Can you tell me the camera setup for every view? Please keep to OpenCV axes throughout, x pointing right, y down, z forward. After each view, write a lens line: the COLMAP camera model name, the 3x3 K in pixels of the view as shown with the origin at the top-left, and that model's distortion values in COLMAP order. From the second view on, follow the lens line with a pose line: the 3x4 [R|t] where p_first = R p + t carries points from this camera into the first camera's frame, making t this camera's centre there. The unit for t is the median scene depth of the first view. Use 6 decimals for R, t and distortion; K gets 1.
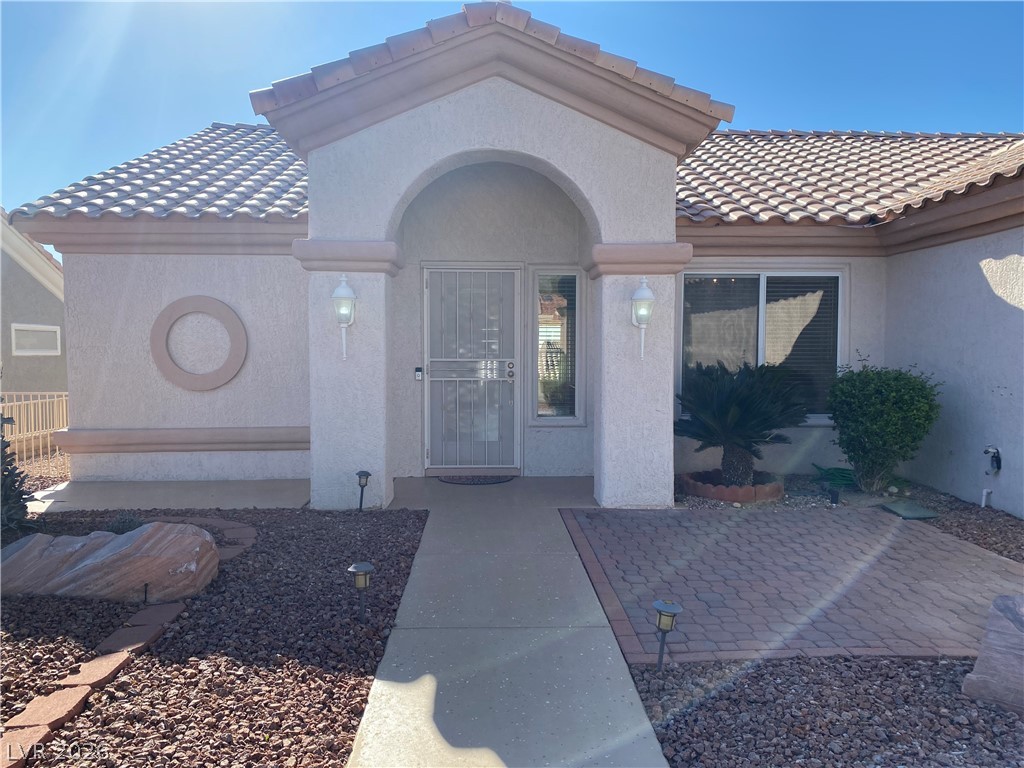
lens RADIAL K [[759.8, 0, 516.2], [0, 759.8, 389.6], [0, 0, 1]] dist [0.107646, 0.000076]
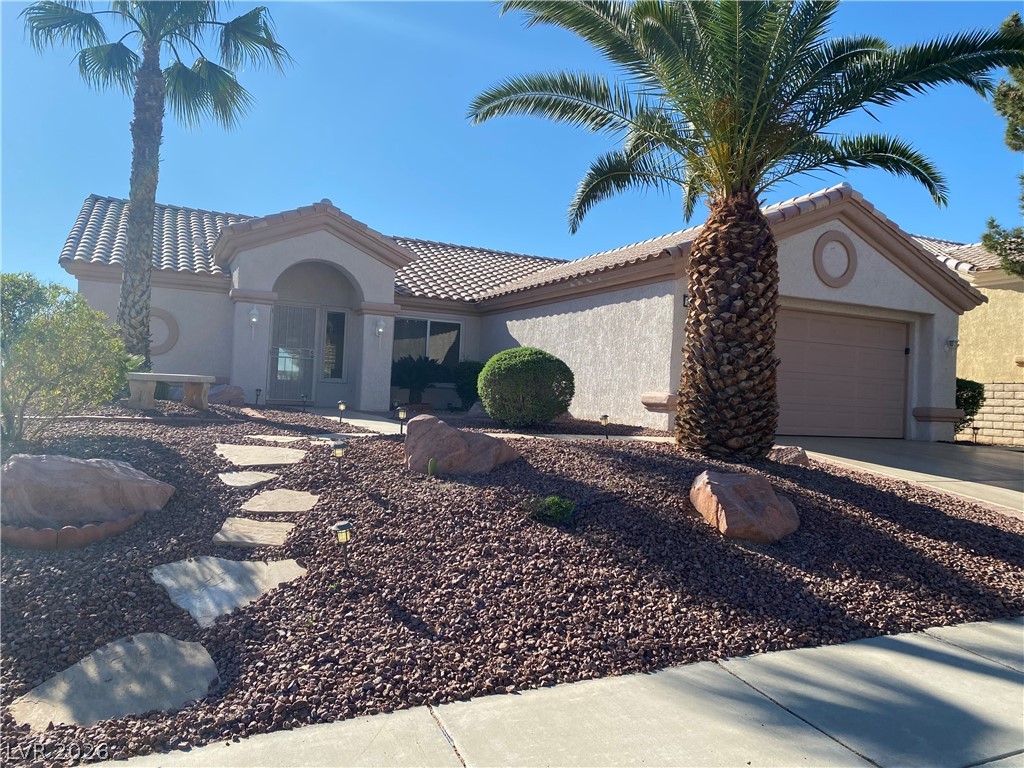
lens RADIAL K [[759.8, 0, 518.7], [0, 759.8, 377.4], [0, 0, 1]] dist [0.107646, 0.000076]
pose [[0.917076, 0.050246, 0.395535, -0.328043], [-0.024764, 0.997290, -0.069272, 0.175069], [-0.397943, 0.053733, 0.915835, -1.193340]]
